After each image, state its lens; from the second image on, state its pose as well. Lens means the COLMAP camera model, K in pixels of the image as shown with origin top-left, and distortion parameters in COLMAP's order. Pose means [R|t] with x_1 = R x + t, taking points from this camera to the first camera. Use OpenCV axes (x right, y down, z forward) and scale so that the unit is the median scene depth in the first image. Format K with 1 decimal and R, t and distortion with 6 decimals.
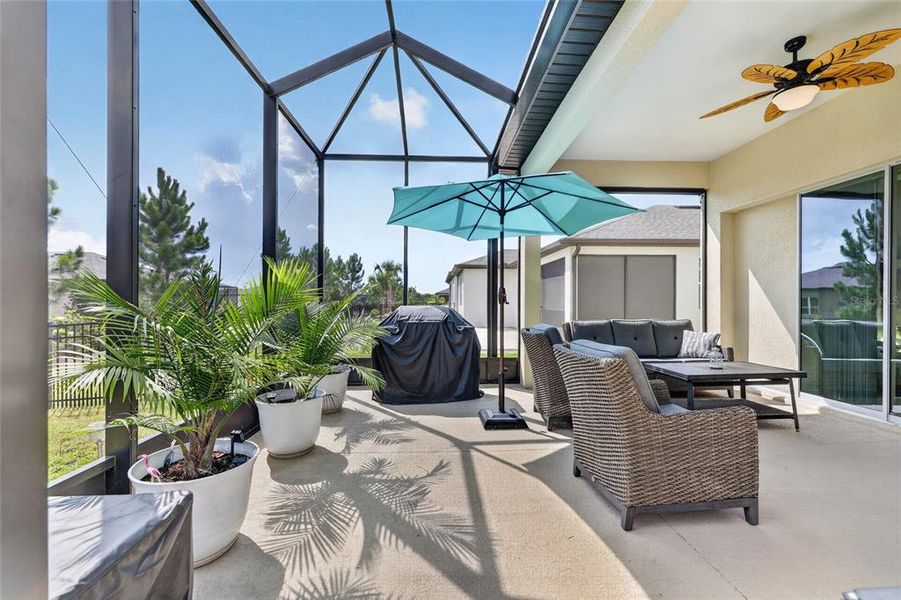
lens RADIAL K [[363.1, 0, 450.3], [0, 363.1, 302.4], [0, 0, 1]] dist [-0.001000, 0.000118]
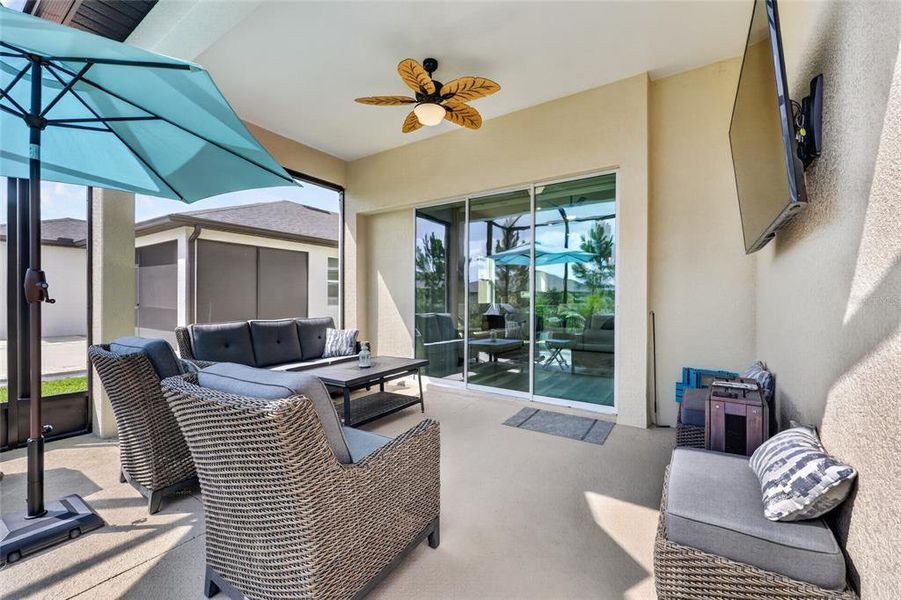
lens RADIAL K [[363.1, 0, 450.3], [0, 363.1, 302.4], [0, 0, 1]] dist [-0.001000, 0.000118]
pose [[0.578366, -0.004989, 0.815762, 0.061233], [-0.003092, 0.999961, 0.008307, -0.001675], [-0.815771, -0.007327, 0.578328, 0.223337]]
